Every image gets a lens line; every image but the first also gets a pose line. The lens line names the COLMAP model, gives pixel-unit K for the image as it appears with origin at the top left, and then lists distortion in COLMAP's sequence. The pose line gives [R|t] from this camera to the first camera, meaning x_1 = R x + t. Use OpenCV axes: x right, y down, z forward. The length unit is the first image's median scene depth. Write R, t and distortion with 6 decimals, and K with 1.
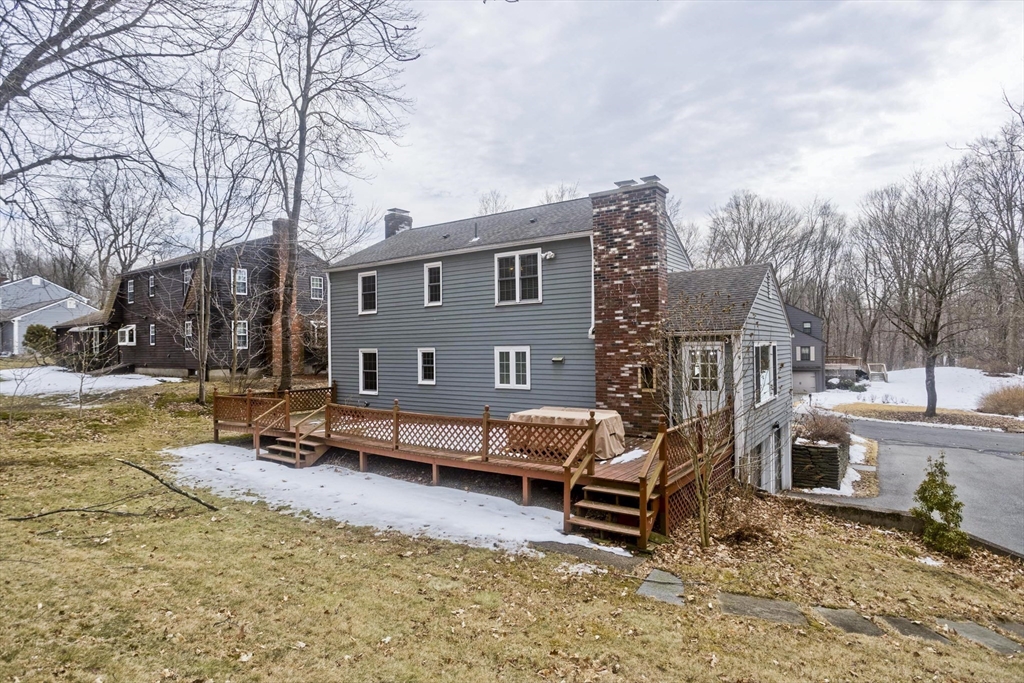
lens RADIAL K [[550.6, 0, 513.6], [0, 550.6, 338.9], [0, 0, 1]] dist [-0.011374, 0.005317]
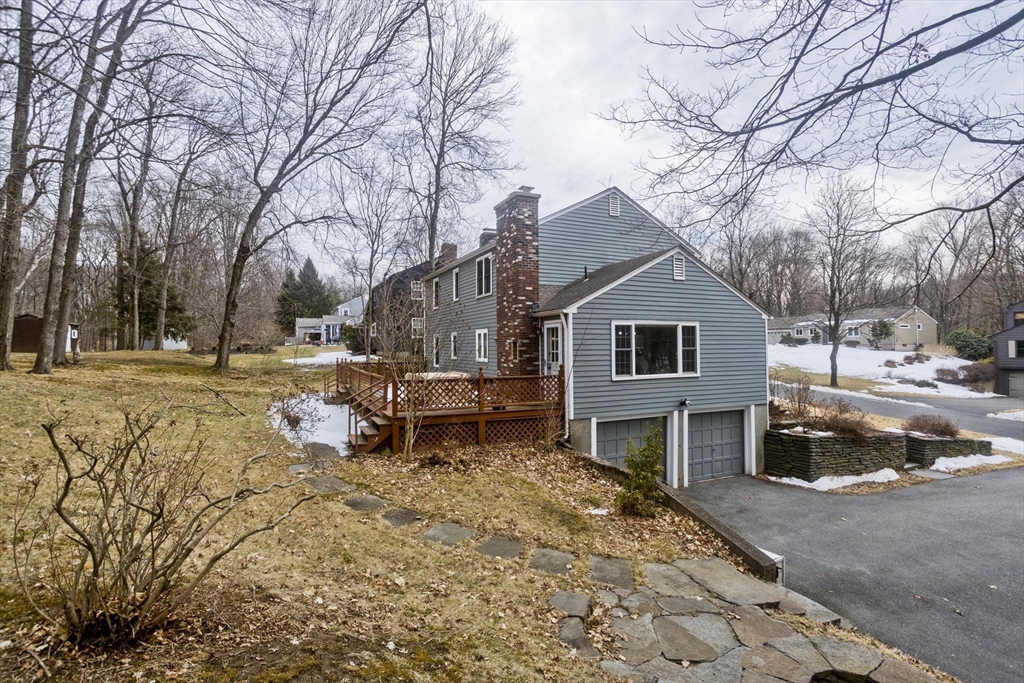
lens RADIAL K [[495.0, 0, 510.1], [0, 495.0, 340.8], [0, 0, 1]] dist [-0.027353, 0.008895]
pose [[0.857021, 0.003427, -0.515271, 0.669946], [0.001461, 0.999958, 0.009082, 0.031426], [0.515280, -0.008536, 0.856979, 0.034747]]
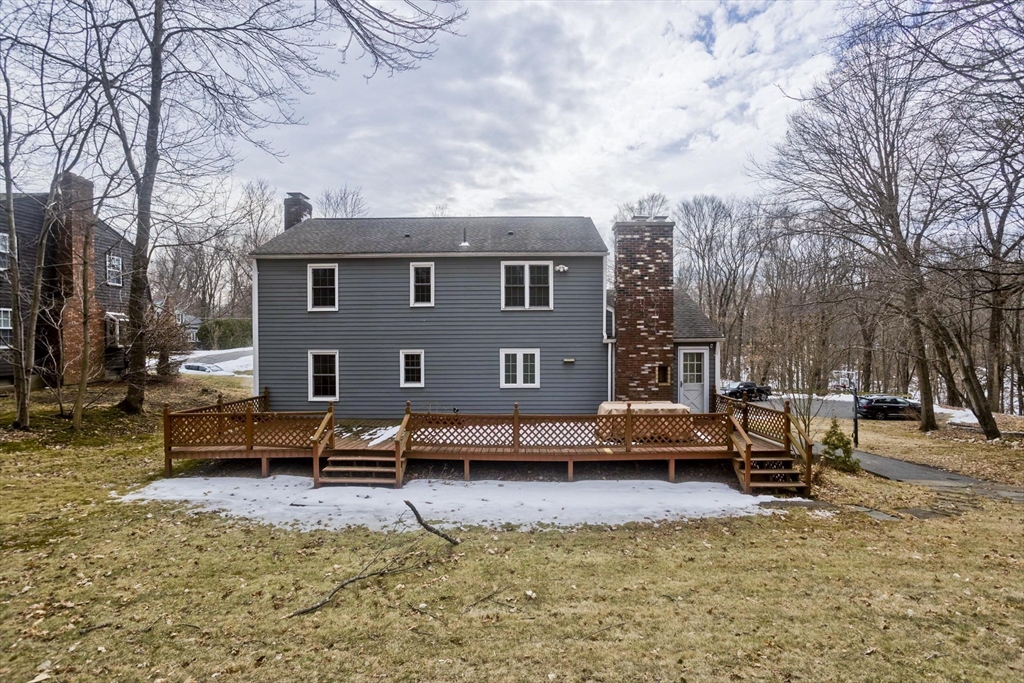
lens RADIAL K [[495.0, 0, 514.2], [0, 495.0, 351.4], [0, 0, 1]] dist [-0.027353, 0.008895]
pose [[0.823276, -0.002783, 0.567634, -0.578486], [-0.013357, 0.999616, 0.024272, -0.004870], [-0.567484, -0.027565, 0.822923, 0.208259]]
